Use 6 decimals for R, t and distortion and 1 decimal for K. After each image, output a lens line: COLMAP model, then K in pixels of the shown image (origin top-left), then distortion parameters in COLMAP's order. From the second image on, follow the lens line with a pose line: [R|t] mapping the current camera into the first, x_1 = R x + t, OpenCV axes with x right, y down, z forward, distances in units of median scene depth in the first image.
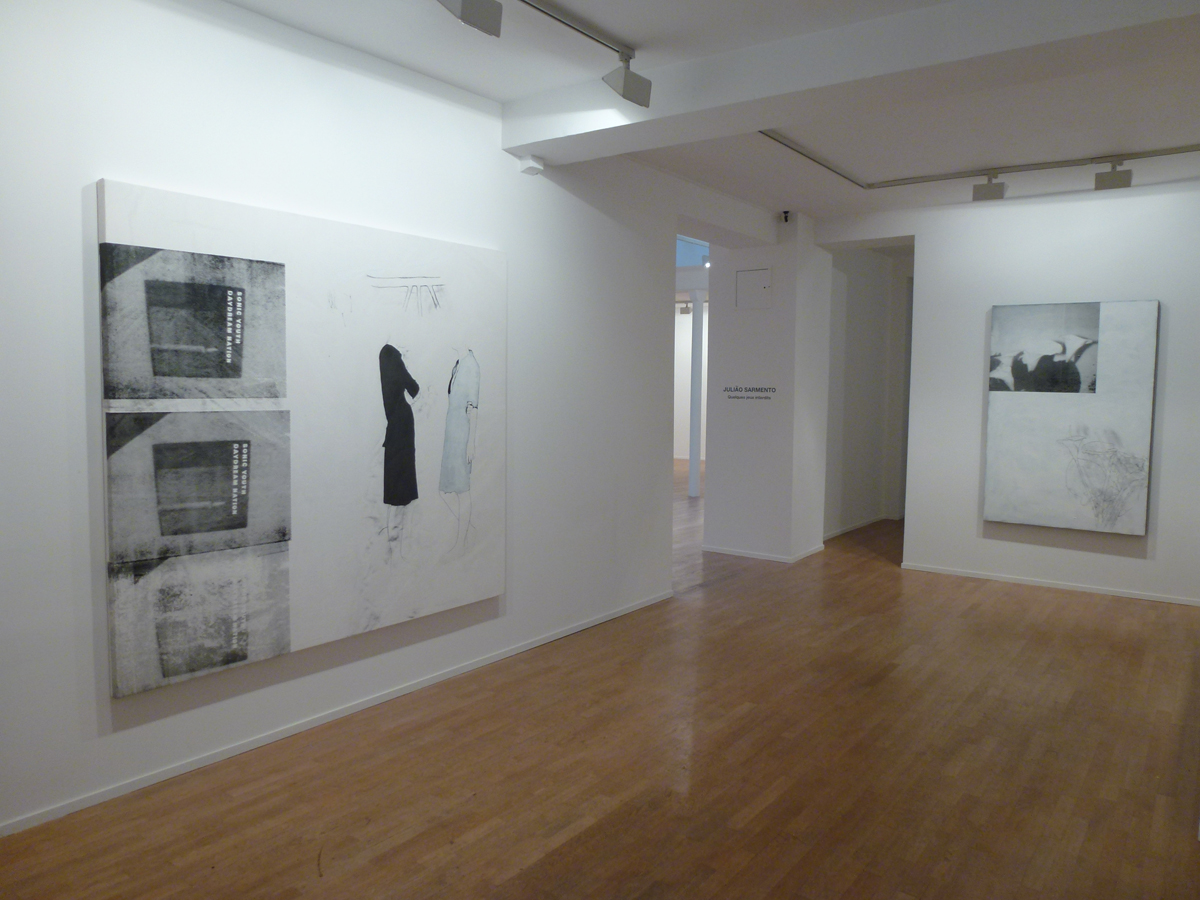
lens RADIAL K [[869.2, 0, 600.0], [0, 869.2, 450.0], [0, 0, 1]] dist [-0.055170, 0.007163]
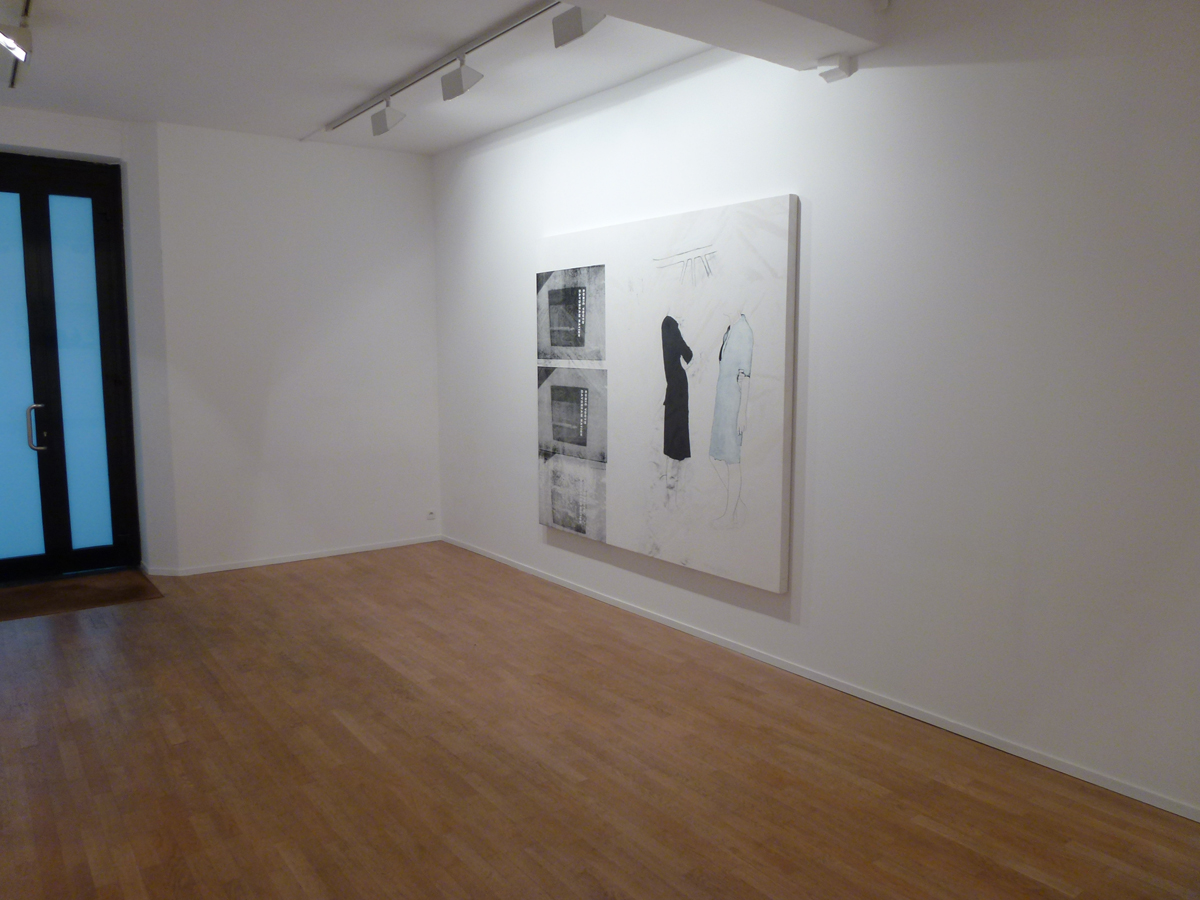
lens RADIAL K [[869.2, 0, 600.0], [0, 869.2, 450.0], [0, 0, 1]] dist [-0.055170, 0.007163]
pose [[-0.285624, 0.102040, -0.952894, 1.025813], [-0.077498, 0.988599, 0.129093, -0.101299], [0.955203, 0.110720, -0.274460, 1.438077]]
